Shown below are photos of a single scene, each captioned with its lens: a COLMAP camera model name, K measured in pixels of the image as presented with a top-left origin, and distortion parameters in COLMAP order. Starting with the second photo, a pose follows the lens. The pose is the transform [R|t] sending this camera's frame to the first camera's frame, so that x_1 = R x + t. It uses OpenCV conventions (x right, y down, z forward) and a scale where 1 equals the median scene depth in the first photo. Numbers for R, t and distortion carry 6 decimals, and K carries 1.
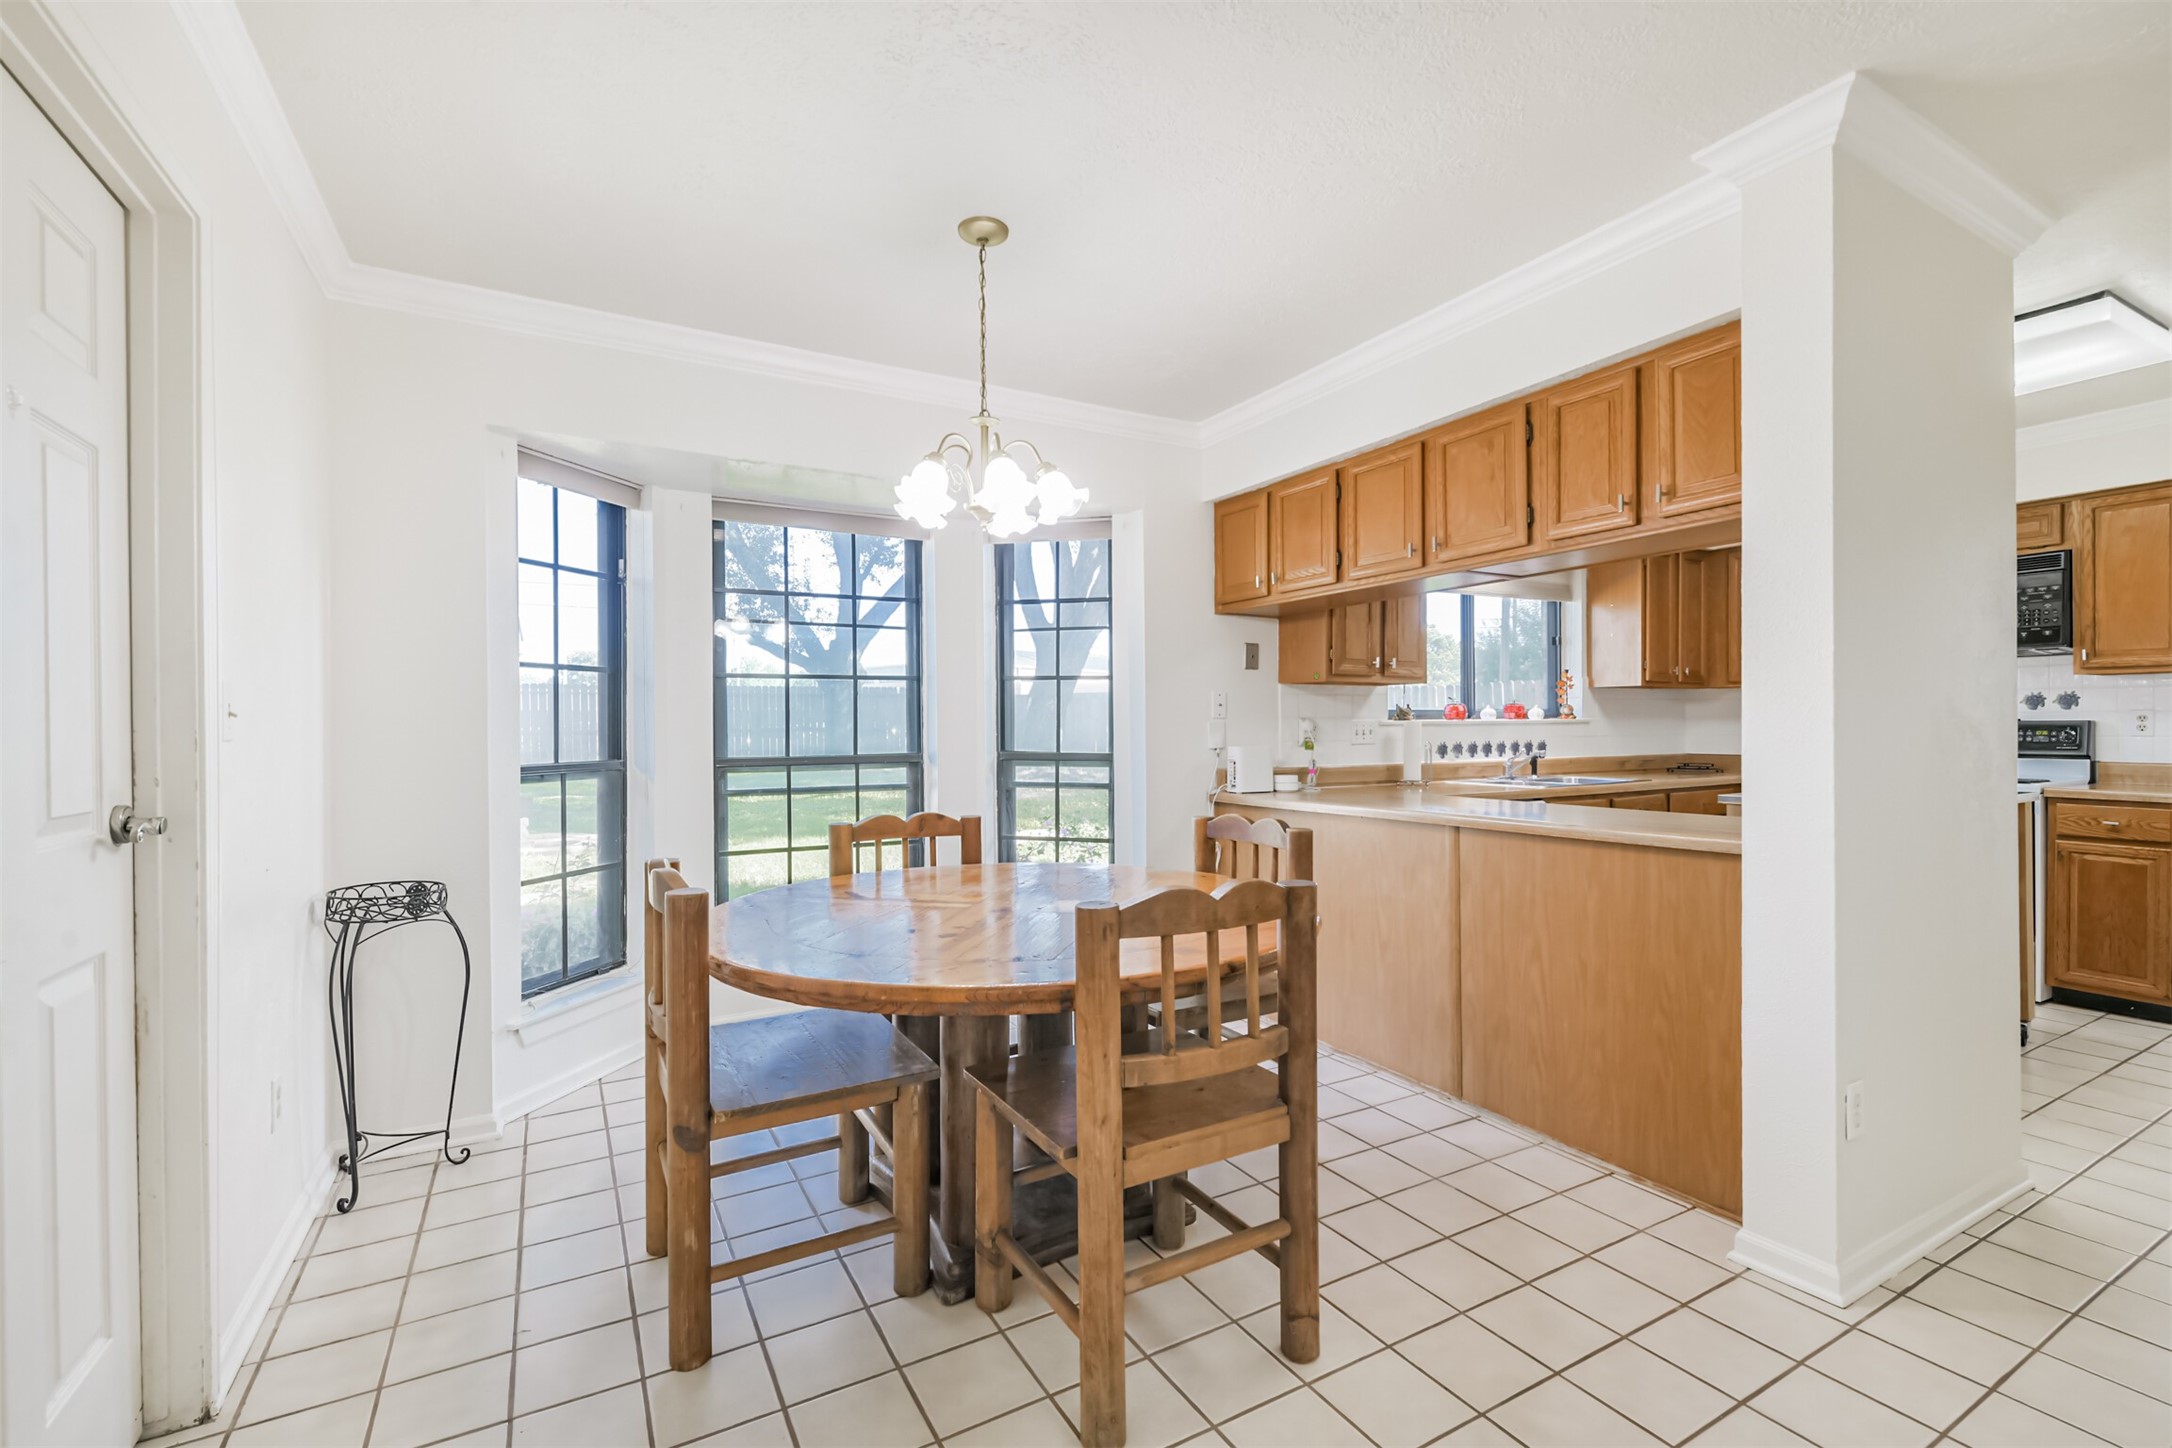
lens RADIAL K [[924.2, 0, 1081.8], [0, 924.2, 730.6], [0, 0, 1]] dist [0.006465, -0.006238]
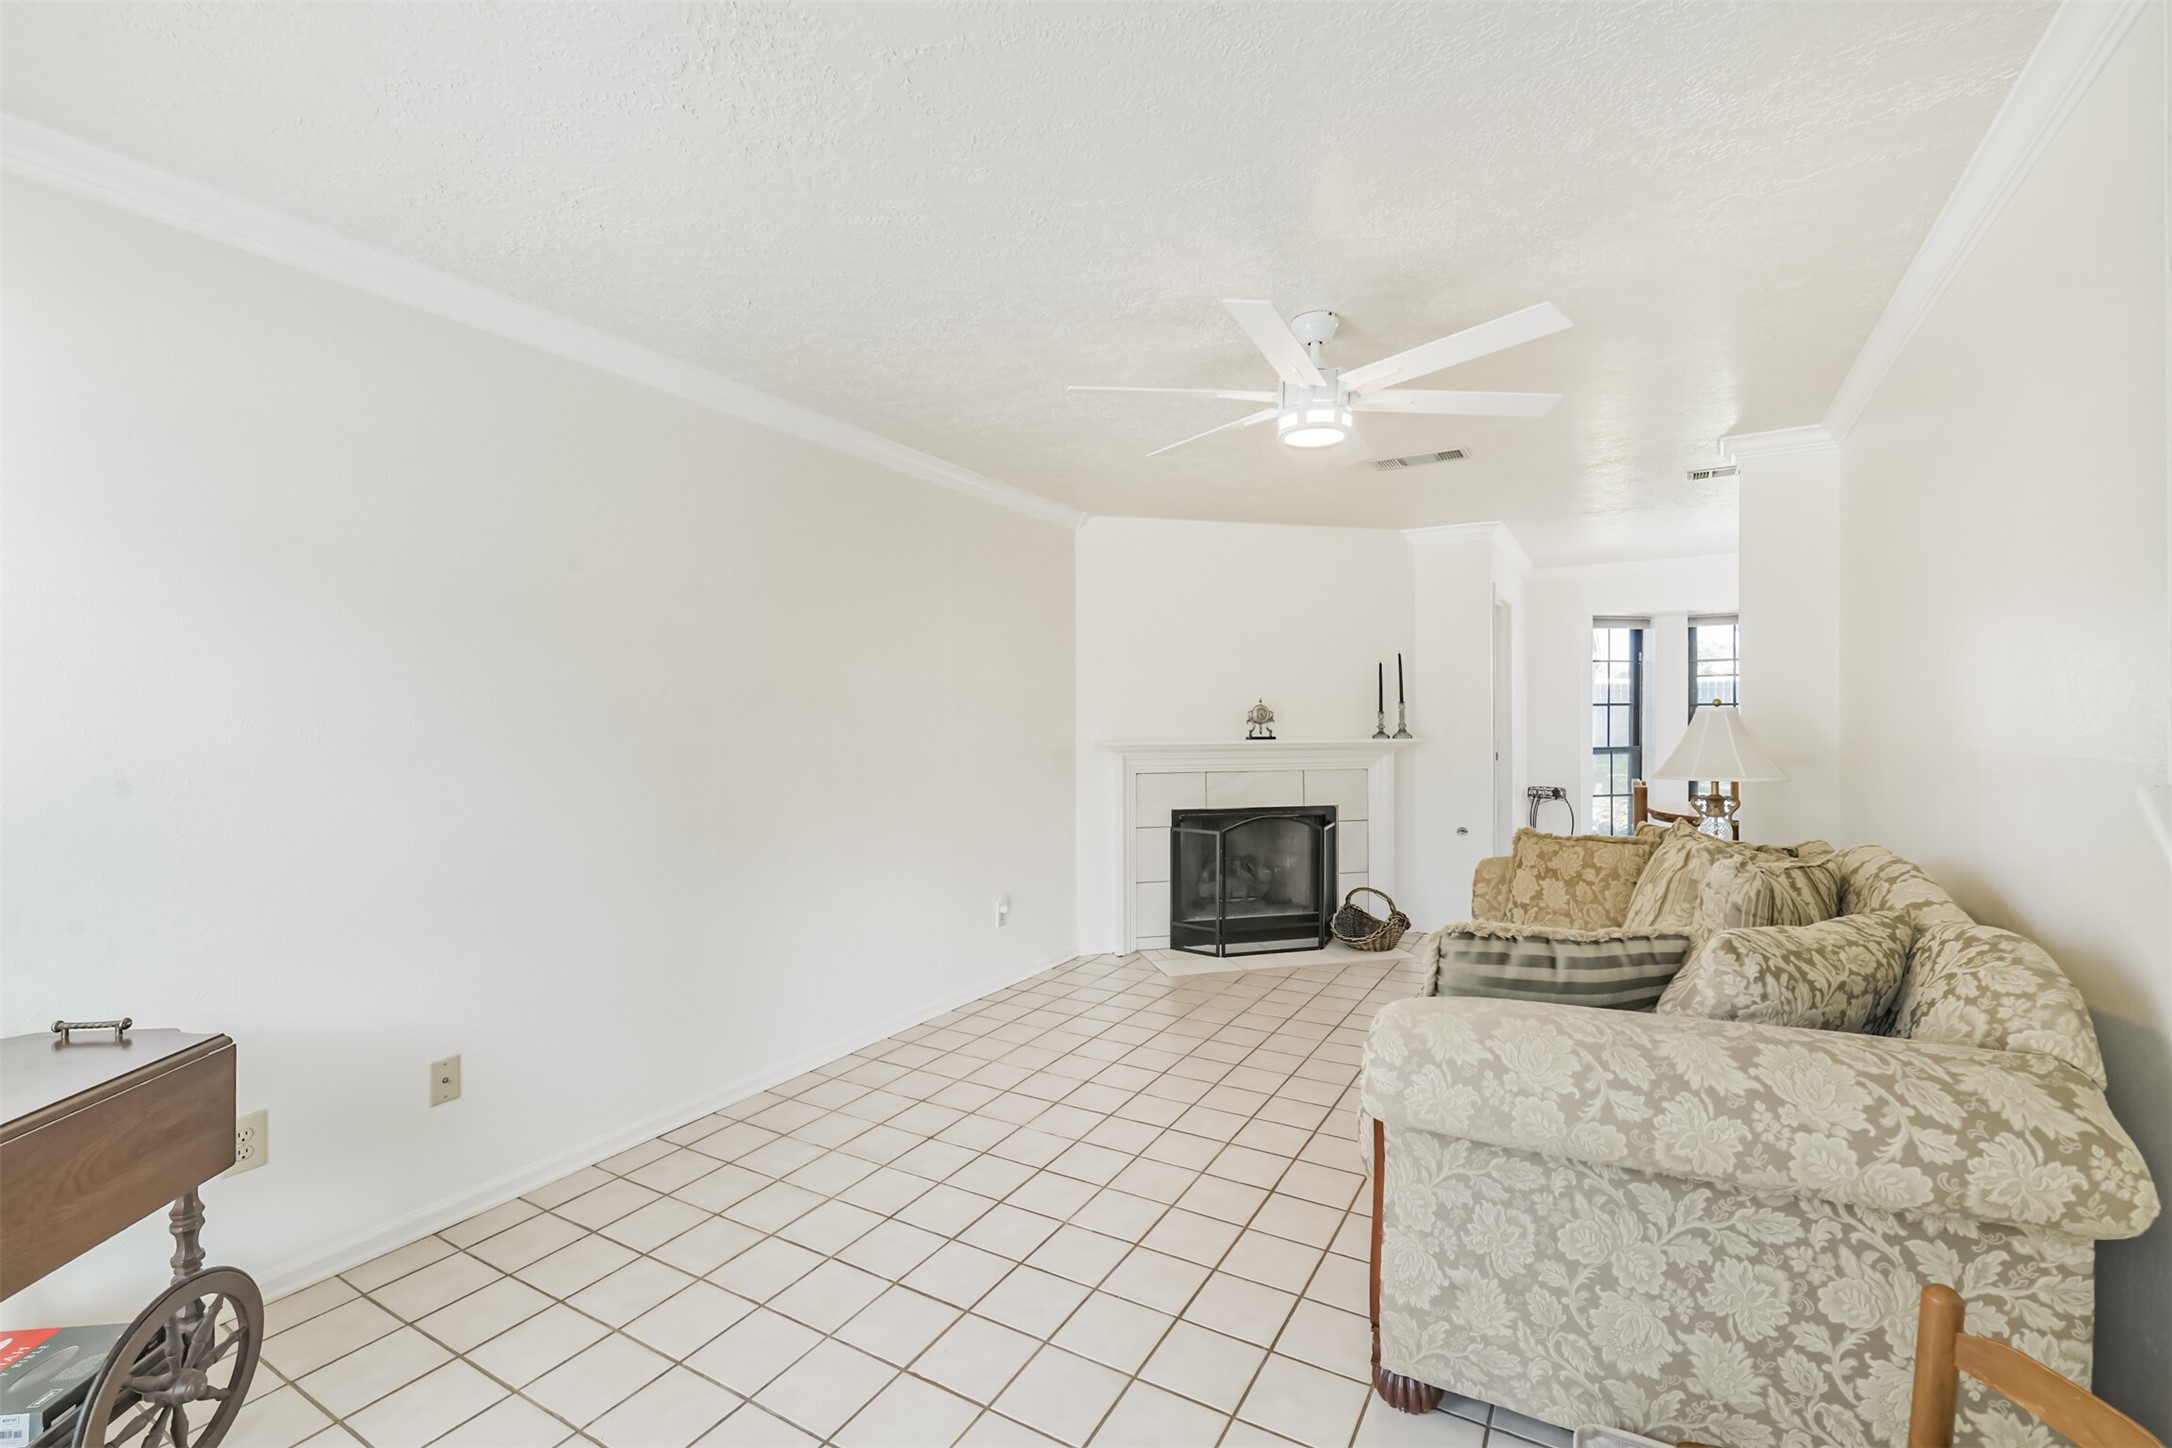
lens RADIAL K [[940.5, 0, 1085.6], [0, 940.5, 726.4], [0, 0, 1]] dist [0.021824, -0.007443]
pose [[0.504747, 0.013347, -0.863164, 0.648769], [-0.005218, 0.999909, 0.012410, -0.029978], [0.863252, -0.001760, 0.504771, -1.053878]]
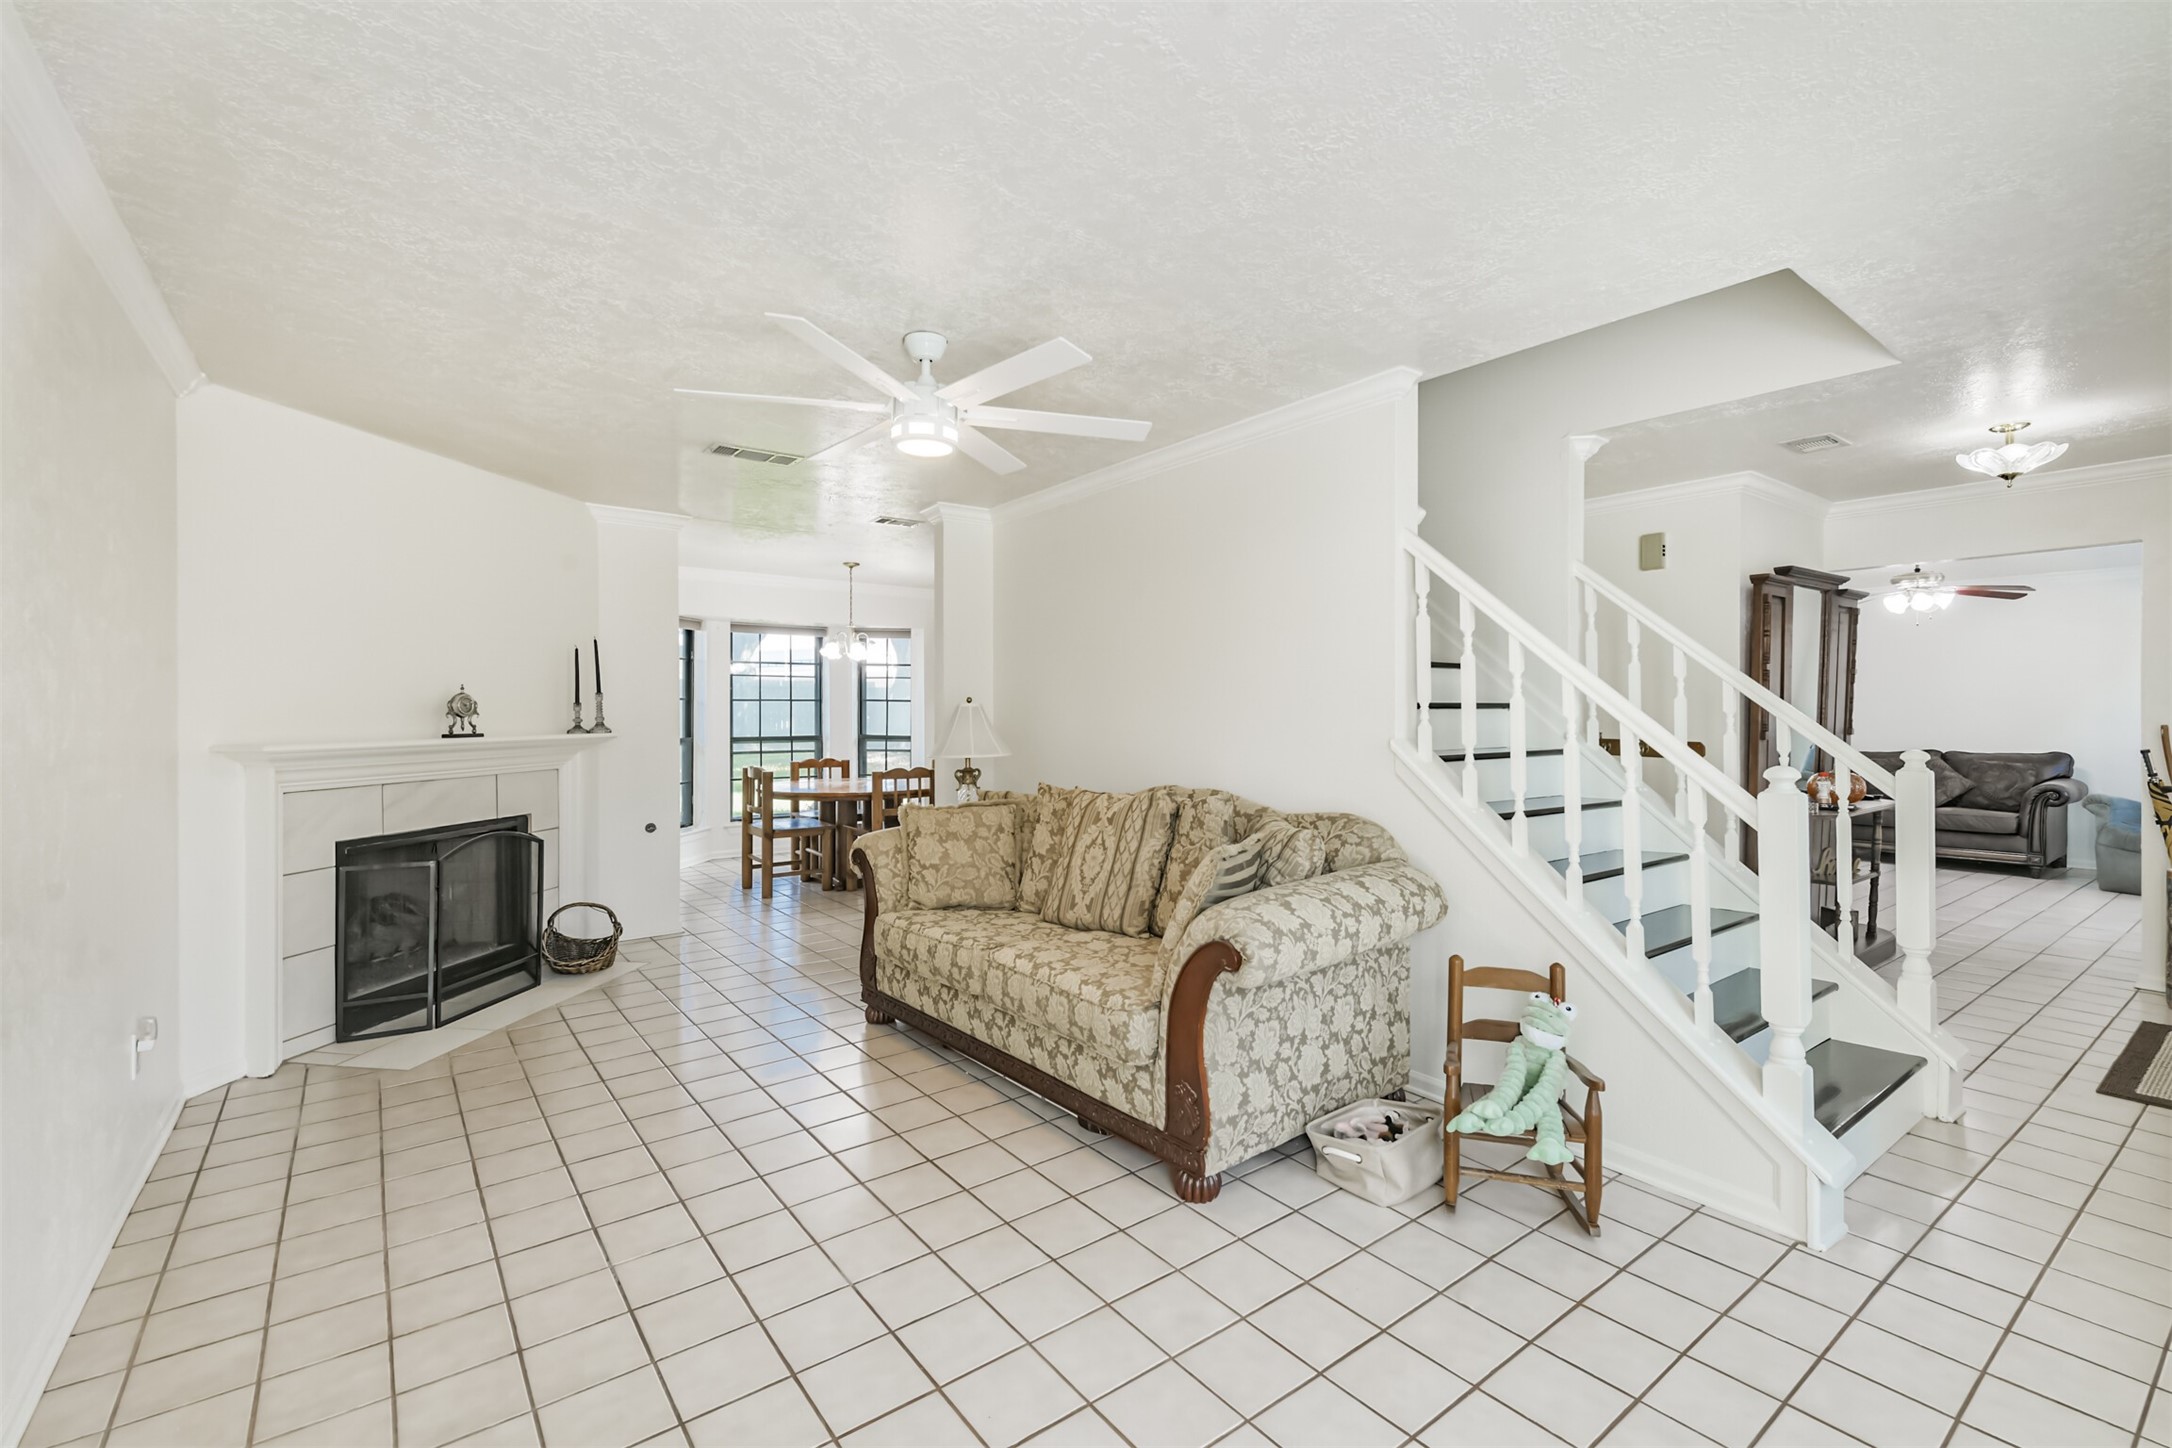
lens RADIAL K [[951.7, 0, 1109.6], [0, 951.7, 707.4], [0, 0, 1]] dist [0.005815, 0.000053]
pose [[0.987761, 0.008510, 0.155742, 0.147661], [-0.006975, 0.999922, -0.010398, -0.023121], [-0.155818, 0.009185, 0.987743, -1.331914]]
